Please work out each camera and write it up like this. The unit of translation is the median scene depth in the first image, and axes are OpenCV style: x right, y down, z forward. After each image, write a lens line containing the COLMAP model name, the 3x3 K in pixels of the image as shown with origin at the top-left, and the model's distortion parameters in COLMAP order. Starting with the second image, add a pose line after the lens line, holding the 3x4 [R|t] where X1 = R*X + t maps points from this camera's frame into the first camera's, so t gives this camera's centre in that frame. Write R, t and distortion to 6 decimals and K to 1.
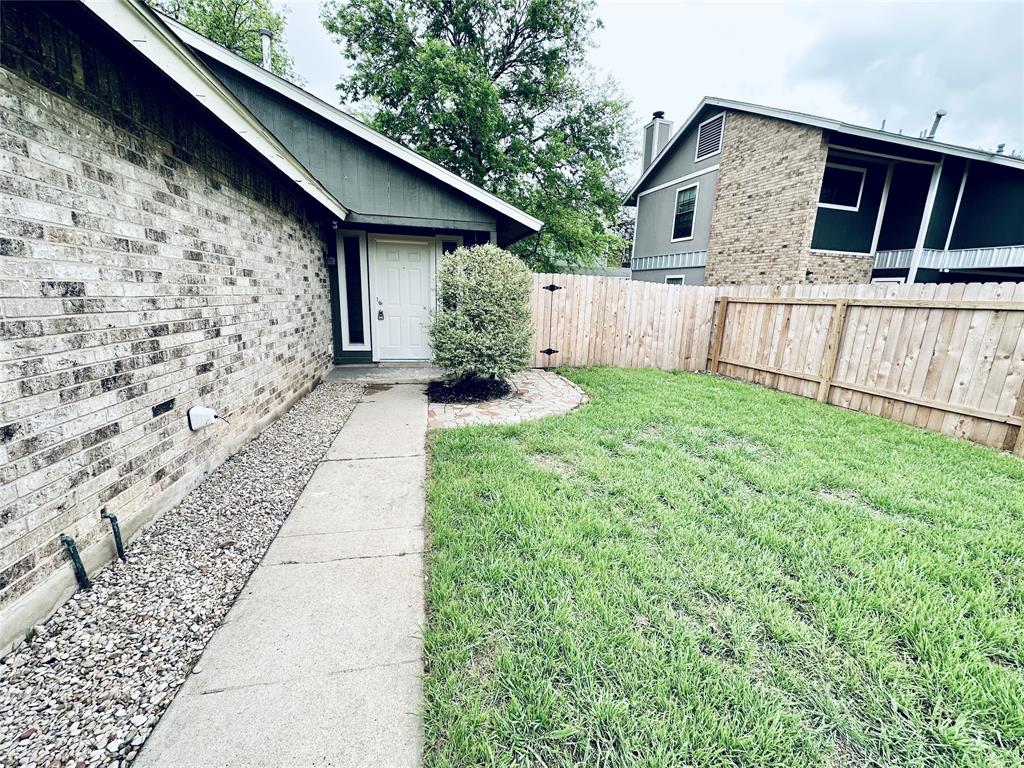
lens RADIAL K [[407.5, 0, 511.3], [0, 407.5, 383.8], [0, 0, 1]] dist [-0.003542, 0.000814]
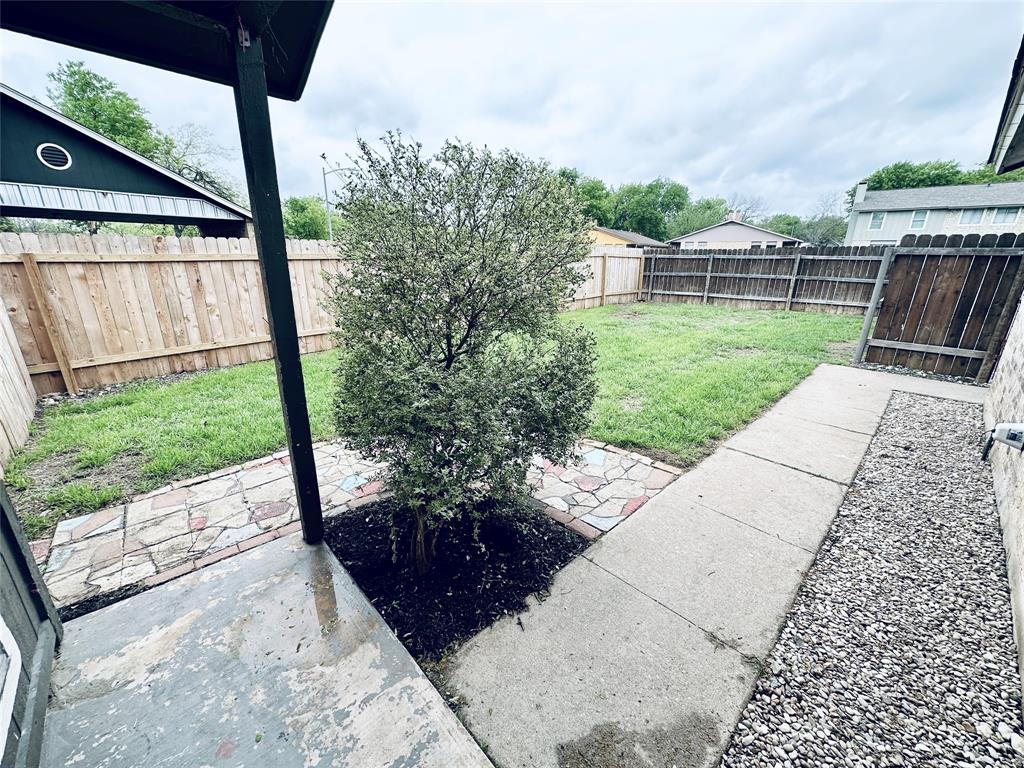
lens RADIAL K [[407.5, 0, 511.3], [0, 407.5, 383.8], [0, 0, 1]] dist [-0.003542, 0.000814]
pose [[-0.538417, -0.294723, 0.789459, -0.837515], [0.157743, 0.885034, 0.437985, -0.575110], [-0.827783, 0.360350, -0.430027, 2.247894]]
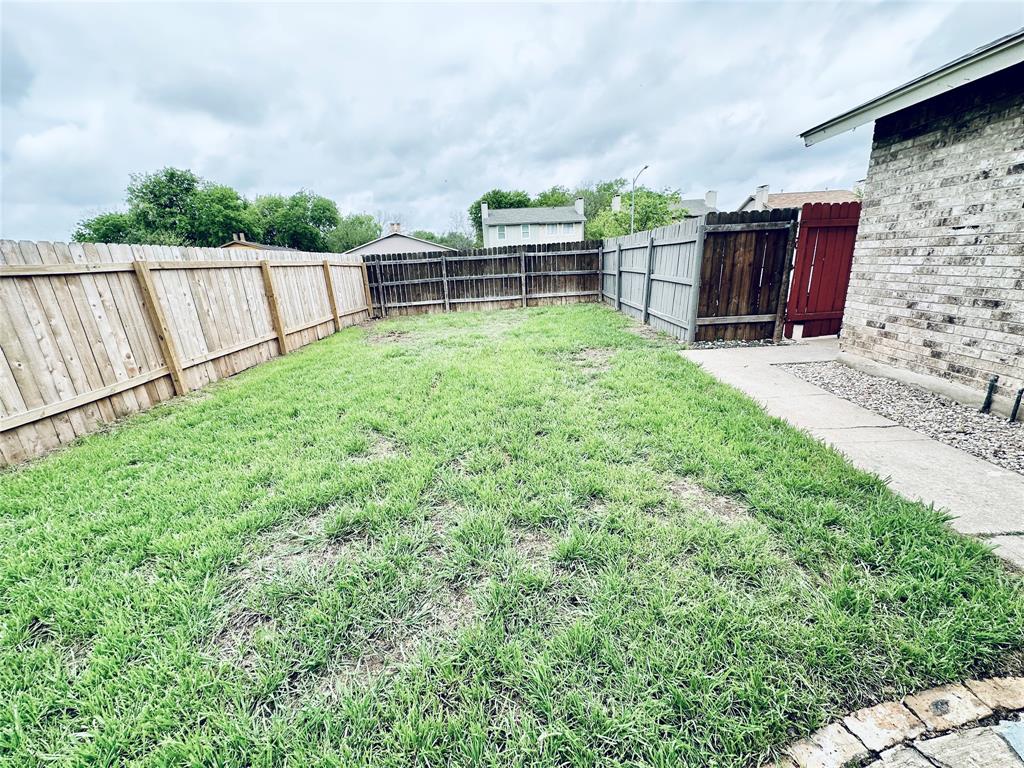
lens RADIAL K [[407.5, 0, 511.3], [0, 407.5, 383.8], [0, 0, 1]] dist [-0.003542, 0.000814]
pose [[-0.973229, -0.051001, 0.224107, 0.319068], [0.067373, 0.868929, 0.490329, -0.369362], [-0.219741, 0.492301, -0.842231, 1.867232]]
